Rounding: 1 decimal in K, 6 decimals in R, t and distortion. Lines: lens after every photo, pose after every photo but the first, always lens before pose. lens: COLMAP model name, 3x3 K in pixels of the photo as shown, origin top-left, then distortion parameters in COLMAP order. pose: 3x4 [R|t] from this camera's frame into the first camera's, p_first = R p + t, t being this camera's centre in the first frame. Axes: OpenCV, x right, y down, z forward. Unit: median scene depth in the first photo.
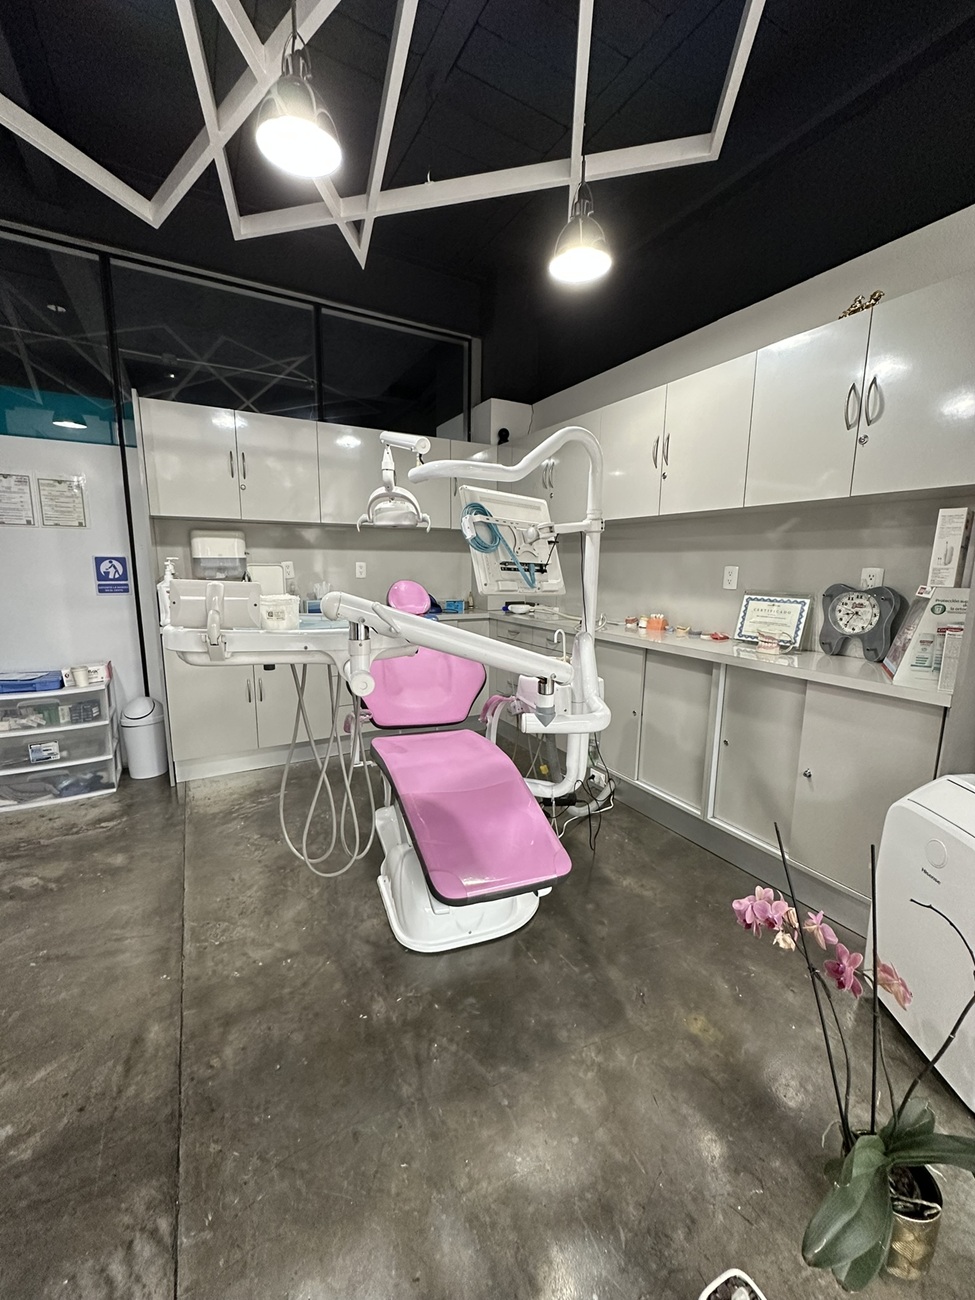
lens RADIAL K [[517.0, 0, 483.1], [0, 517.0, 651.5], [0, 0, 1]] dist [-0.006017, 0.001301]
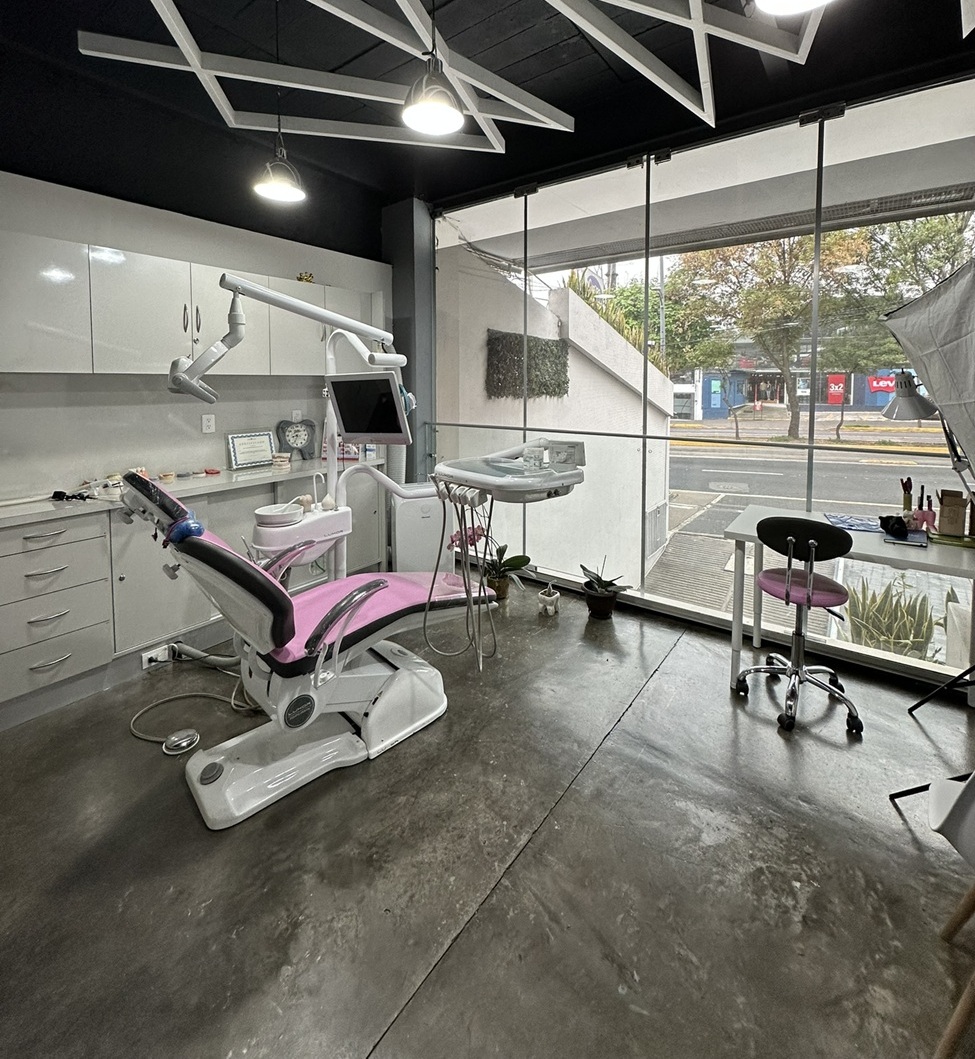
lens RADIAL K [[516.4, 0, 487.8], [0, 516.4, 409.6], [0, 0, 1]] dist [-0.002669, -0.000469]
pose [[-0.409814, -0.061948, 0.910063, -1.169573], [0.146205, 0.980331, 0.132569, -0.303913], [-0.900376, 0.187384, -0.392697, 1.094169]]
